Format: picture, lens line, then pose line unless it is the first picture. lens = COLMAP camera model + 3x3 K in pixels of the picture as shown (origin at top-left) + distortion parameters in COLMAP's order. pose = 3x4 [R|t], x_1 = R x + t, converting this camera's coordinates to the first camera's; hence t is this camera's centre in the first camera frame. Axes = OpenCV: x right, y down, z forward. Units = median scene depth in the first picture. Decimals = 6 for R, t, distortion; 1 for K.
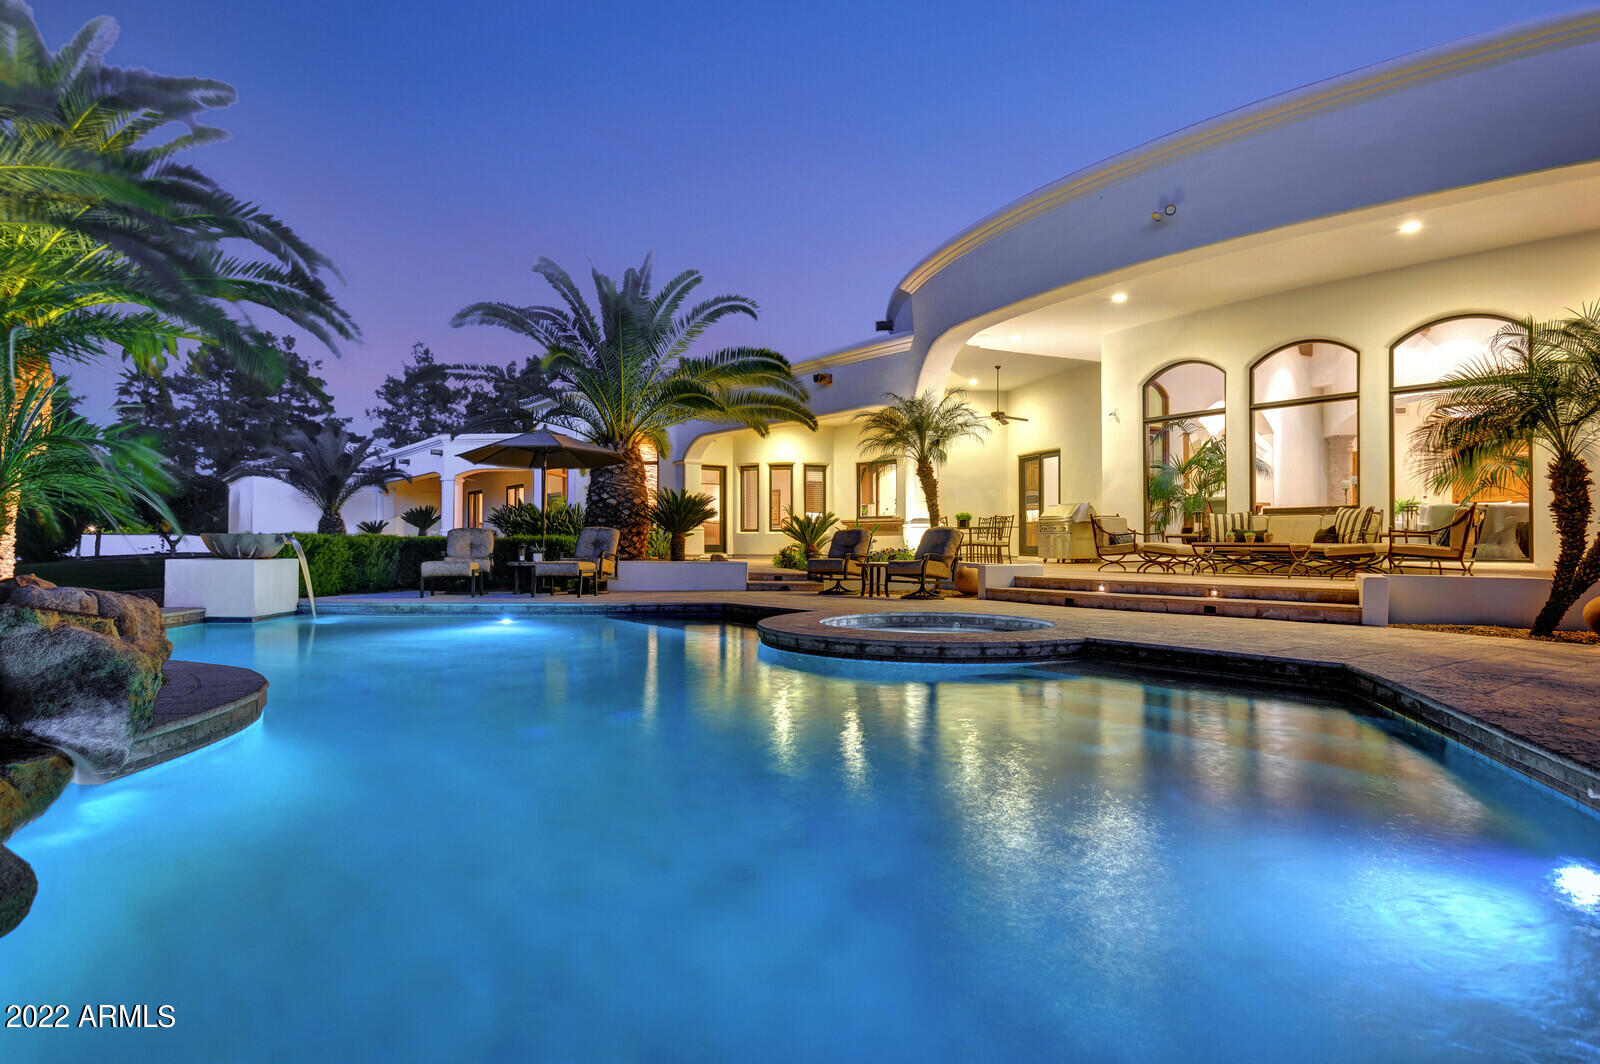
lens RADIAL K [[889.6, 0, 801.4], [0, 889.6, 535.2], [0, 0, 1]] dist [0.013762, 0.001779]
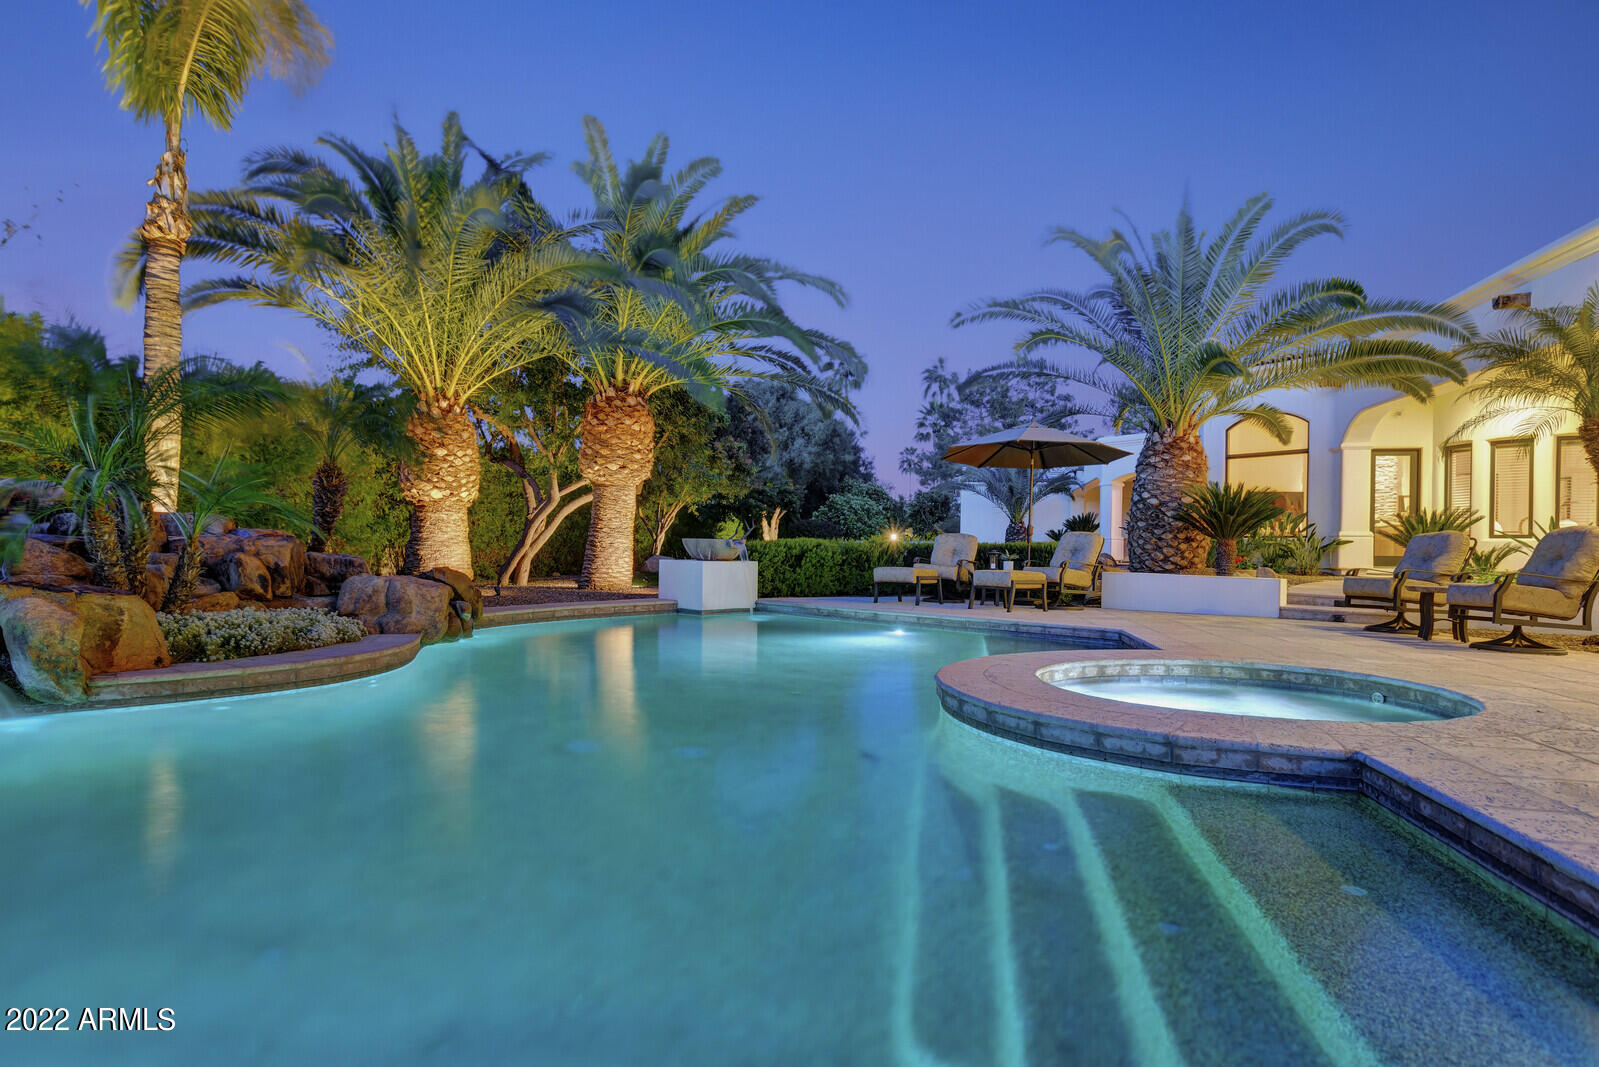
lens RADIAL K [[909.0, 0, 799.3], [0, 909.0, 539.9], [0, 0, 1]] dist [0.013938, 0.001413]
pose [[0.658130, 0.001025, -0.752903, 0.210117], [-0.004918, 0.999984, -0.002938, 0.002086], [0.752888, 0.005636, 0.658124, 0.191900]]
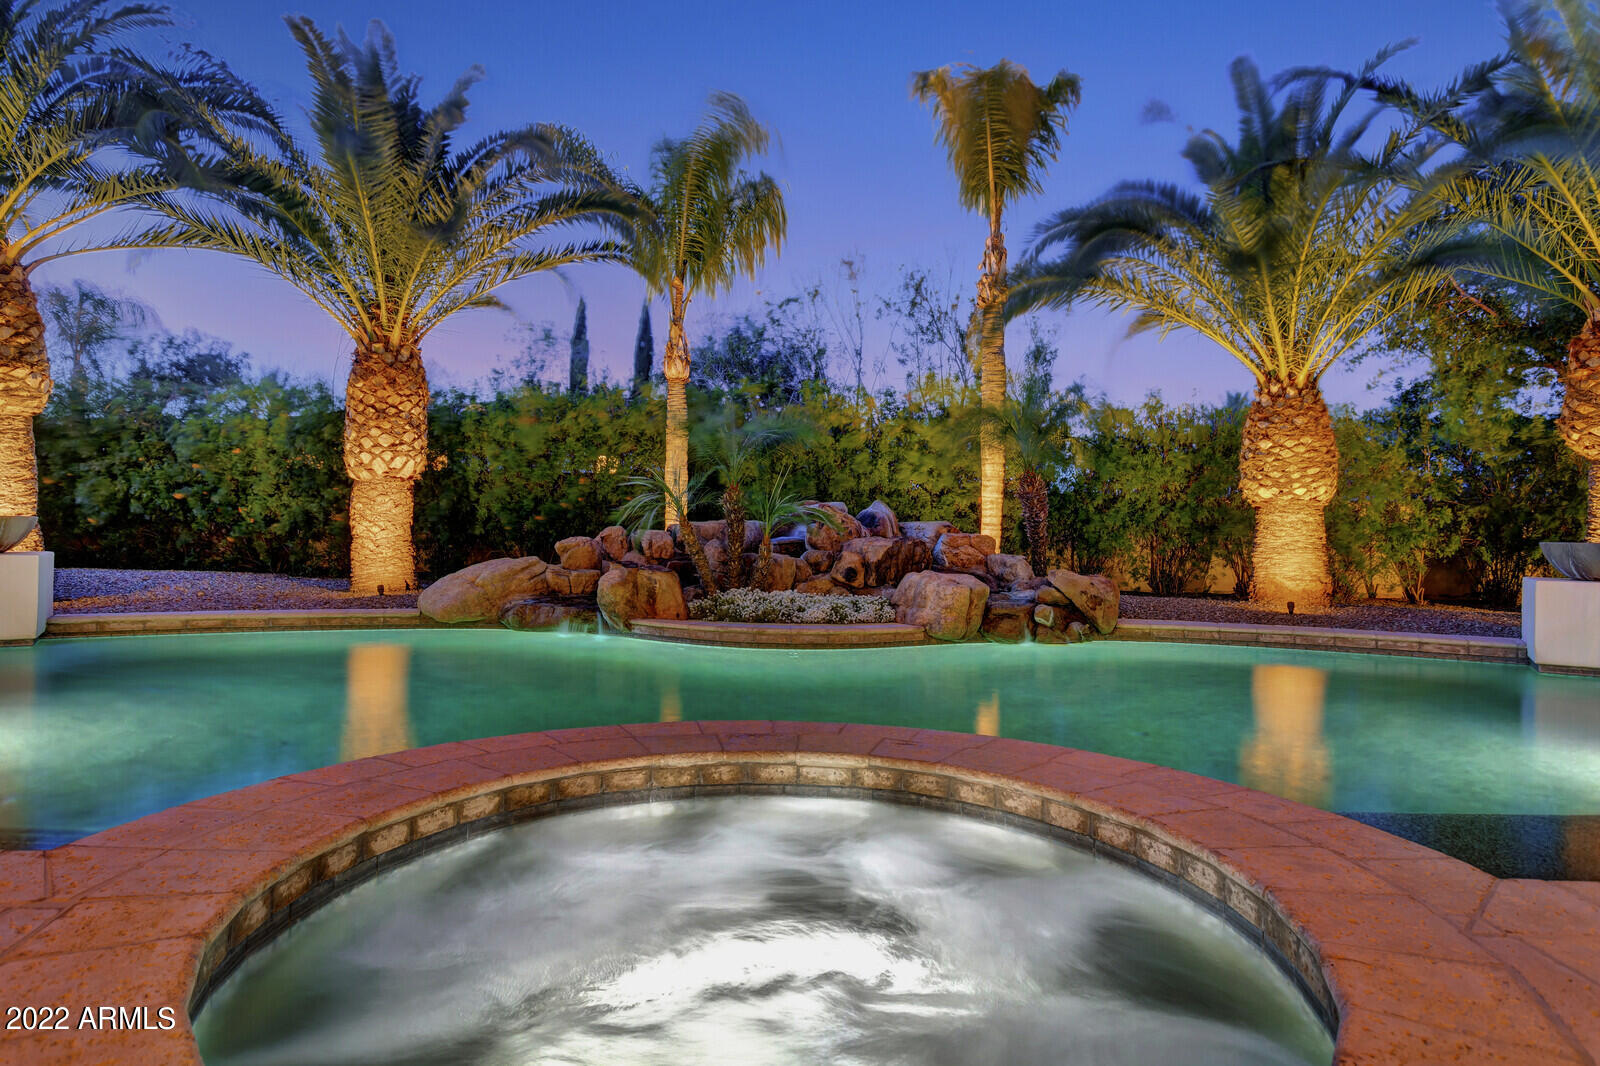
lens RADIAL K [[909.6, 0, 799.8], [0, 909.6, 539.4], [0, 0, 1]] dist [0.013938, 0.001413]
pose [[-0.626846, -0.012547, -0.779042, 0.169977], [-0.012883, 0.999901, -0.005737, 0.004812], [0.779037, 0.006440, -0.626945, 0.598682]]
